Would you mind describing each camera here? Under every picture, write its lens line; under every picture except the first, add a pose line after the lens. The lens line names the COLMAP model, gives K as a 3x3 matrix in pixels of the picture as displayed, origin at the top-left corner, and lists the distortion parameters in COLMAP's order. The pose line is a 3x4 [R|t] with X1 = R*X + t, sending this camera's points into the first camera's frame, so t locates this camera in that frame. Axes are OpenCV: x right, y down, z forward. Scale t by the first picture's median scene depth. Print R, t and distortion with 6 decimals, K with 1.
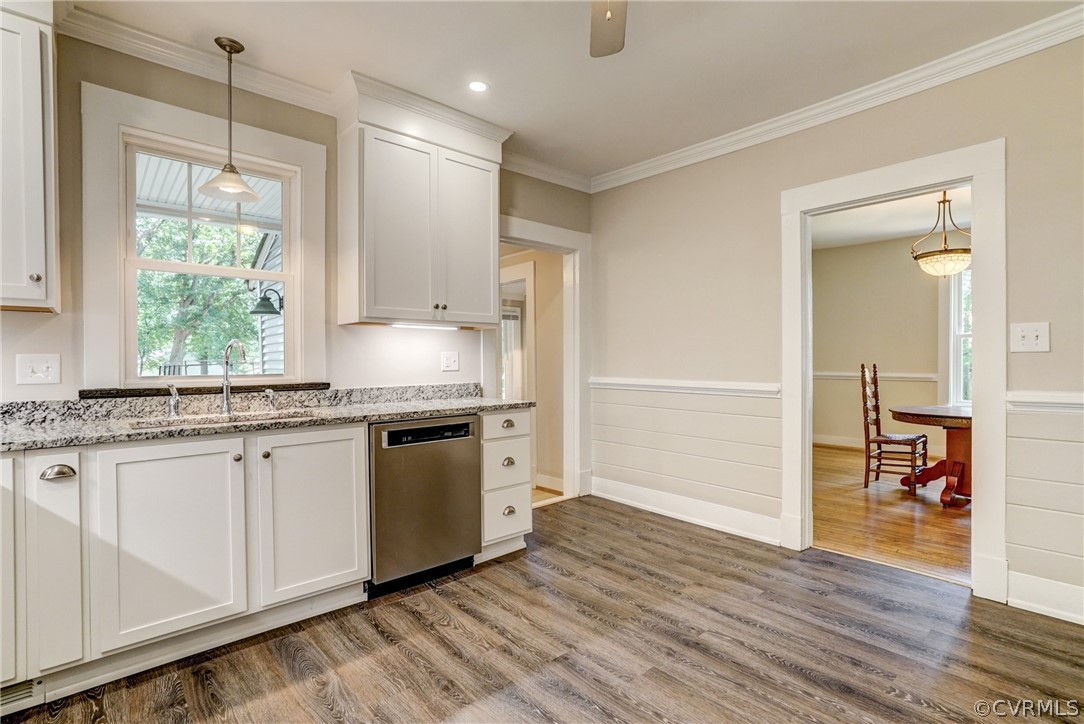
lens RADIAL K [[513.2, 0, 576.2], [0, 513.2, 362.5], [0, 0, 1]] dist [-0.048380, 0.017794]
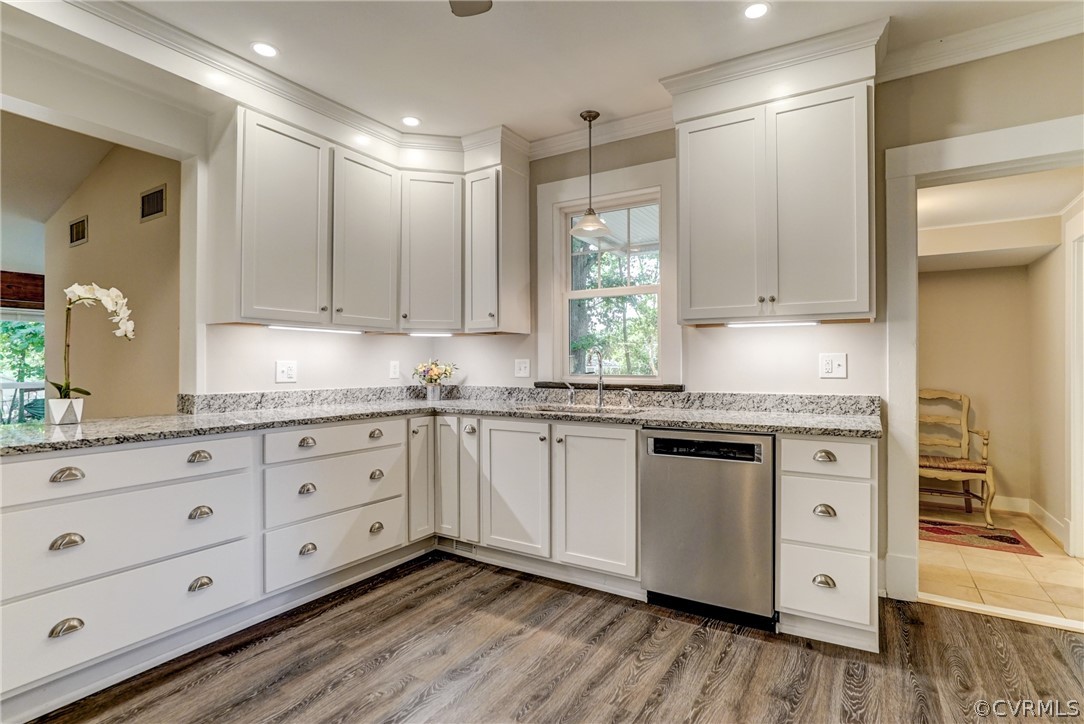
lens RADIAL K [[514.1, 0, 575.6], [0, 514.1, 362.6], [0, 0, 1]] dist [-0.051958, 0.027113]
pose [[0.285124, 0.004591, -0.958480, 0.528911], [-0.004606, 0.999984, 0.003419, -0.010794], [0.958479, 0.003440, 0.285141, 0.585964]]
